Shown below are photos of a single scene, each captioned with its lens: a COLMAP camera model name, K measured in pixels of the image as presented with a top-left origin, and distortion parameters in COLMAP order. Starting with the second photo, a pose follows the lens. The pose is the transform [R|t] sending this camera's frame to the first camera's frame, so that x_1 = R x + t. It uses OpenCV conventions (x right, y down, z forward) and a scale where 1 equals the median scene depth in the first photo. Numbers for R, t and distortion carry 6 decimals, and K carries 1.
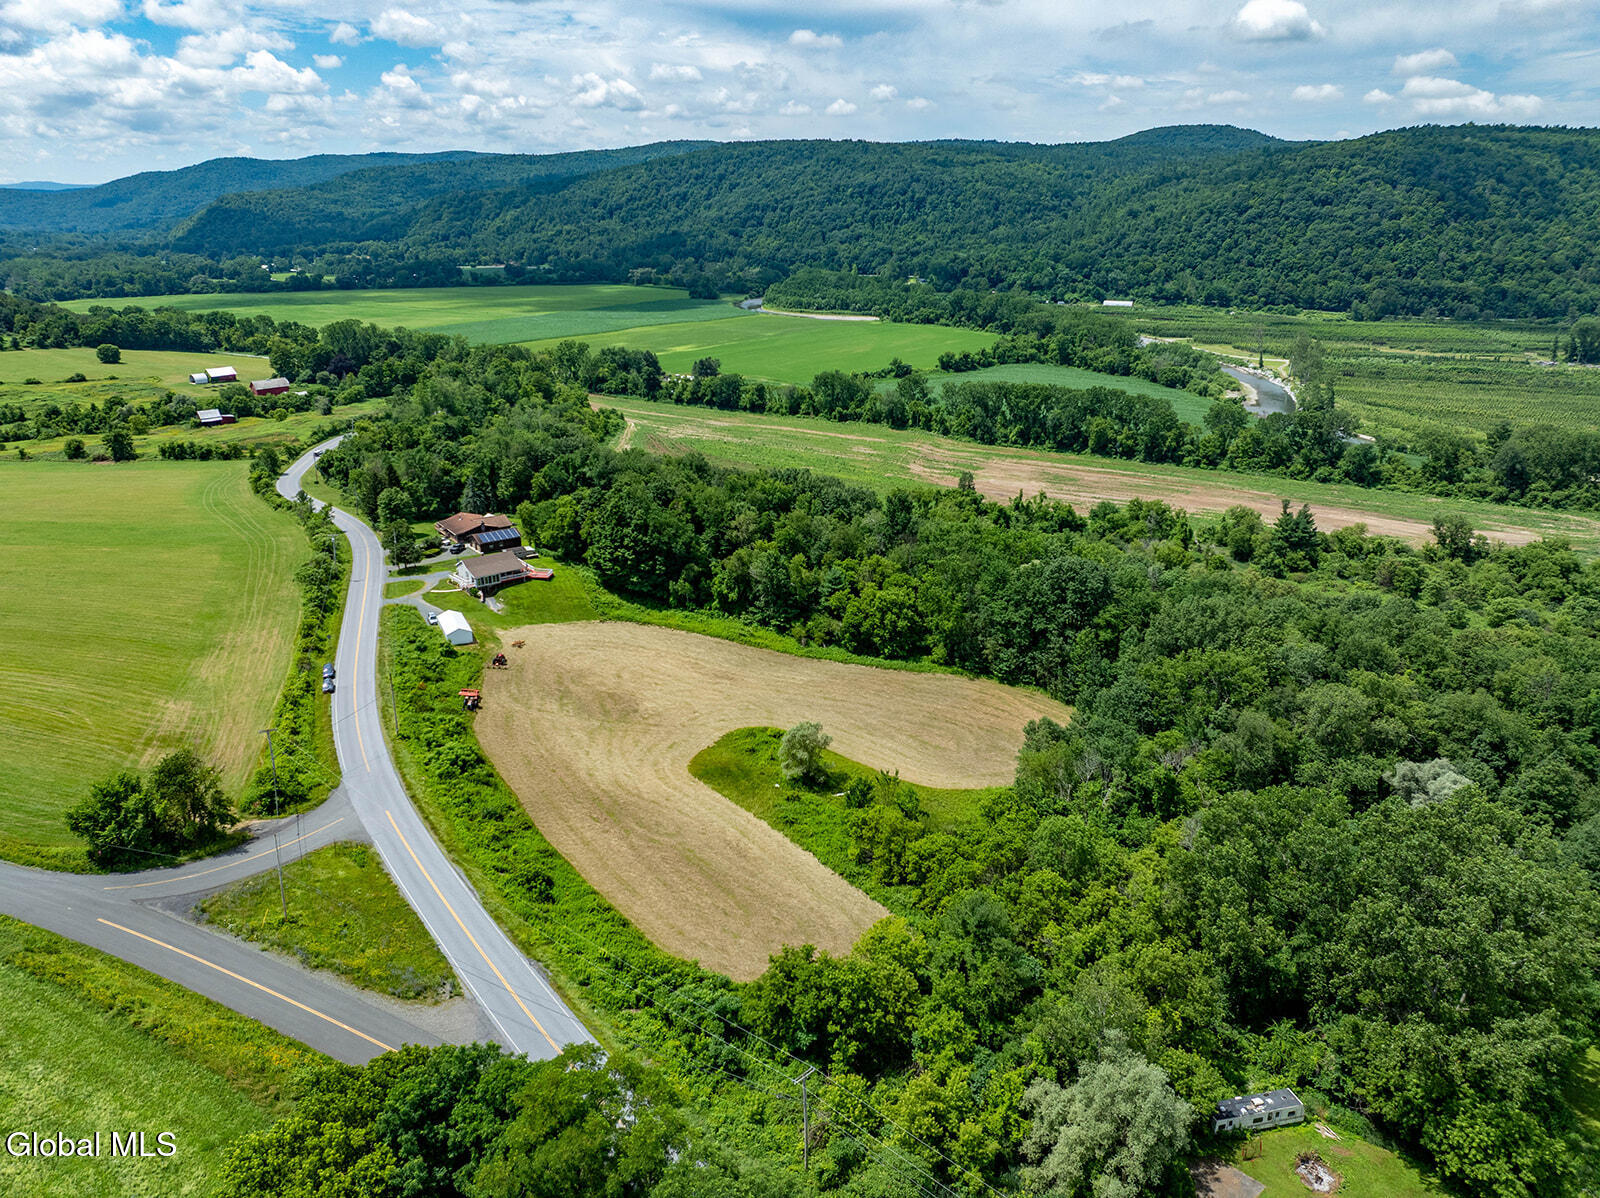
lens RADIAL K [[1122.7, 0, 806.8], [0, 1122.7, 603.9], [0, 0, 1]] dist [-0.040587, 0.002403]
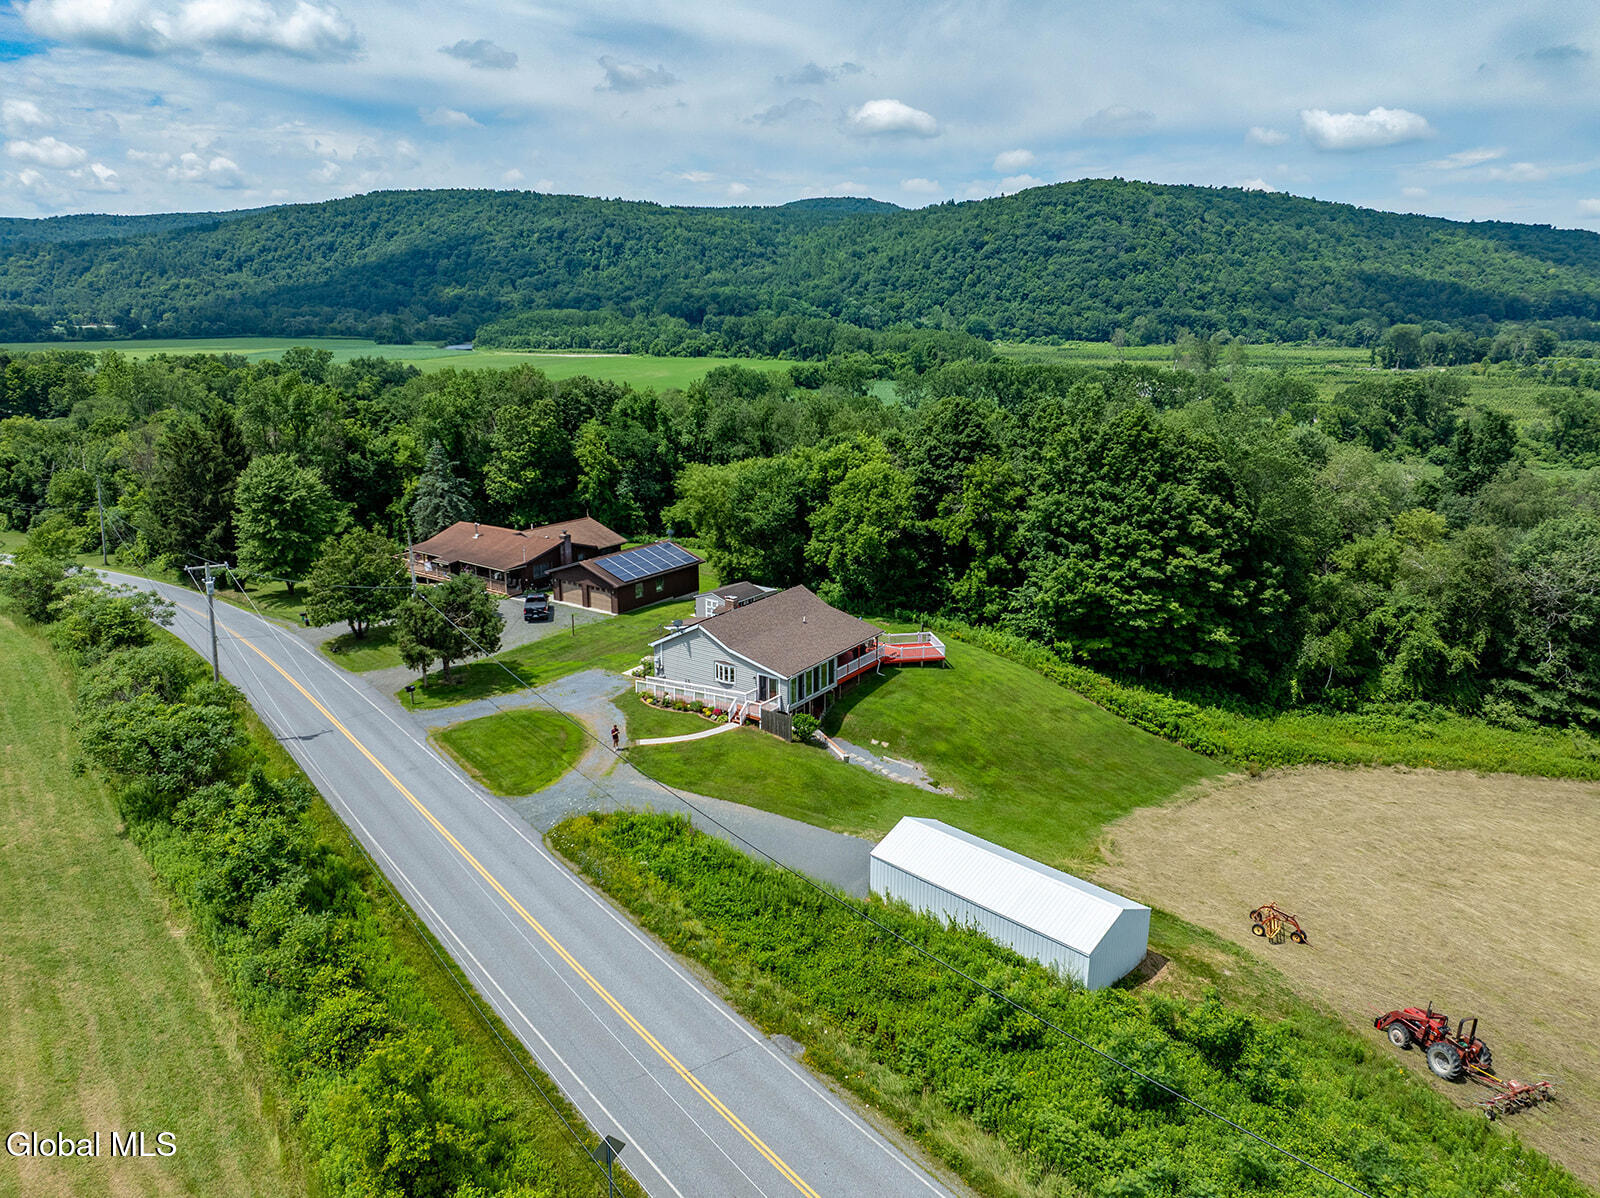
lens RADIAL K [[1122.7, 0, 806.8], [0, 1122.7, 603.9], [0, 0, 1]] dist [-0.040587, 0.002403]
pose [[0.947255, -0.080609, 0.310177, -0.078810], [0.103030, 0.993068, -0.056567, -0.005312], [-0.303467, 0.085541, 0.948995, 0.151814]]
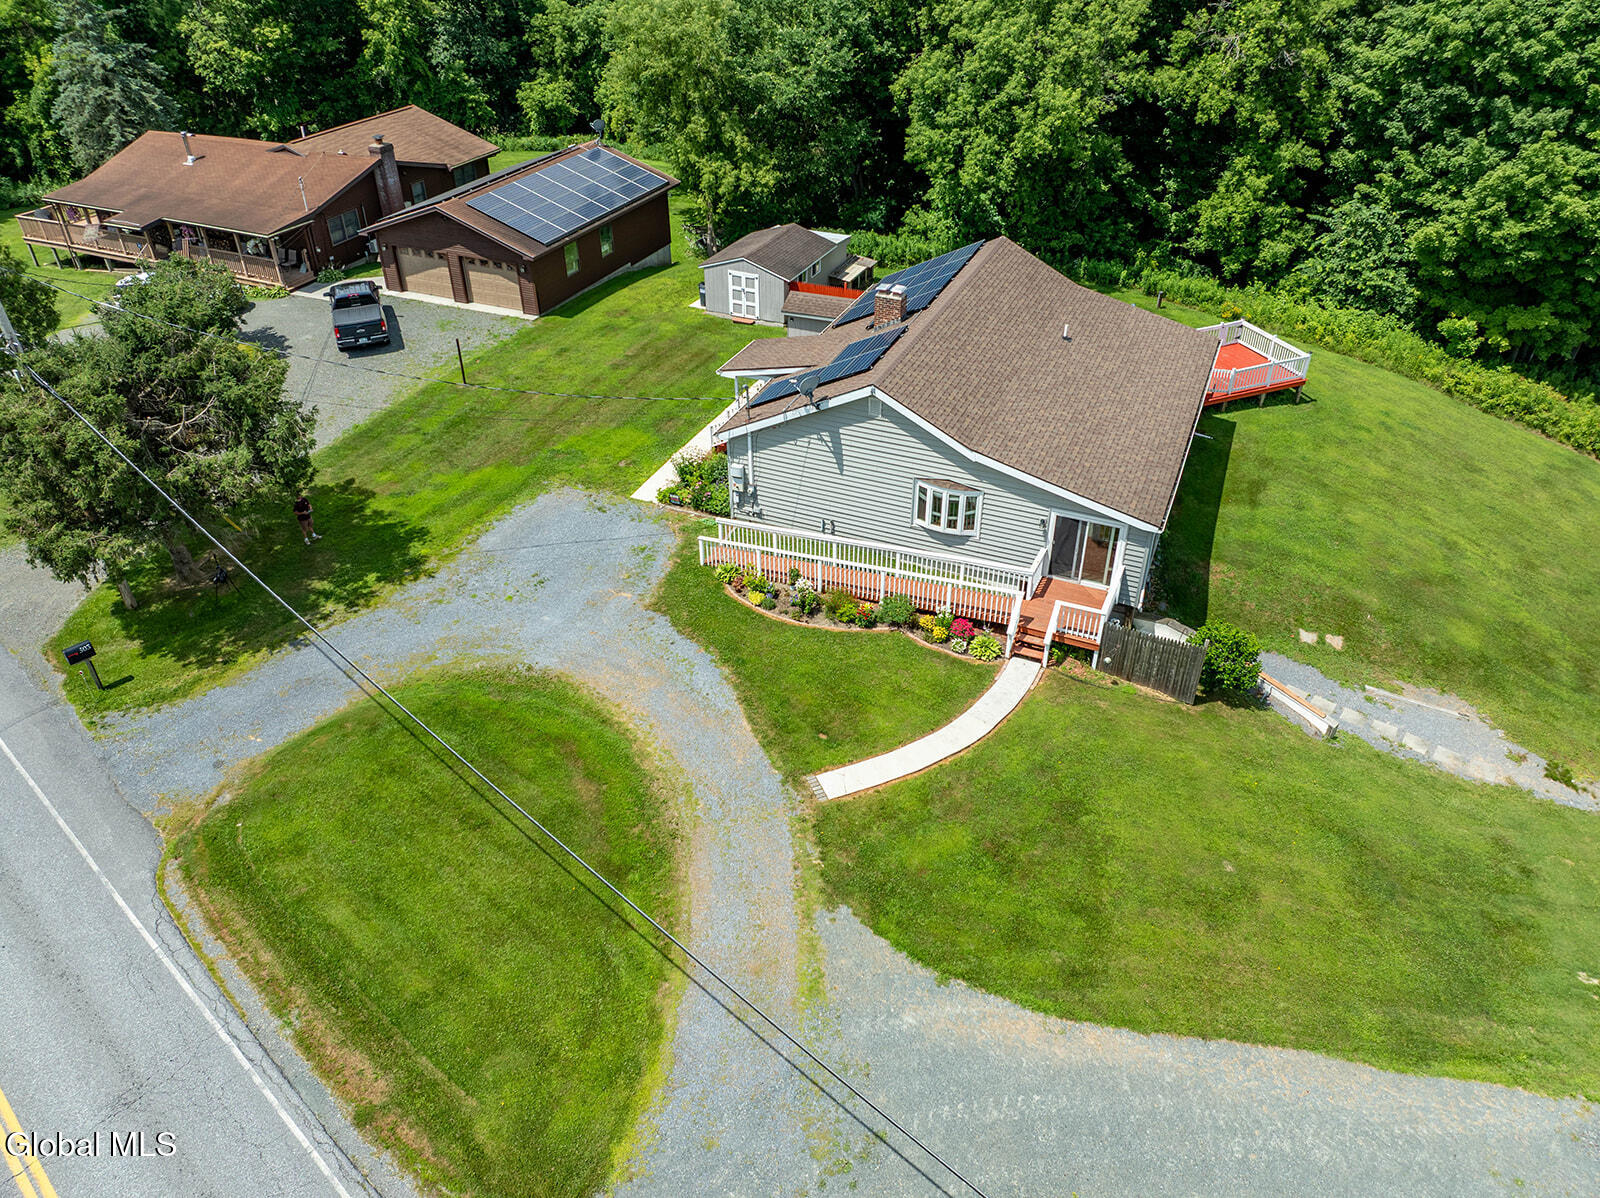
lens RADIAL K [[1122.9, 0, 805.1], [0, 1122.9, 595.6], [0, 0, 1]] dist [-0.054692, 0.026143]
pose [[0.870687, -0.288191, 0.398561, -0.076601], [0.171880, 0.937545, 0.302434, -0.011942], [-0.460828, -0.194821, 0.865842, 0.196229]]
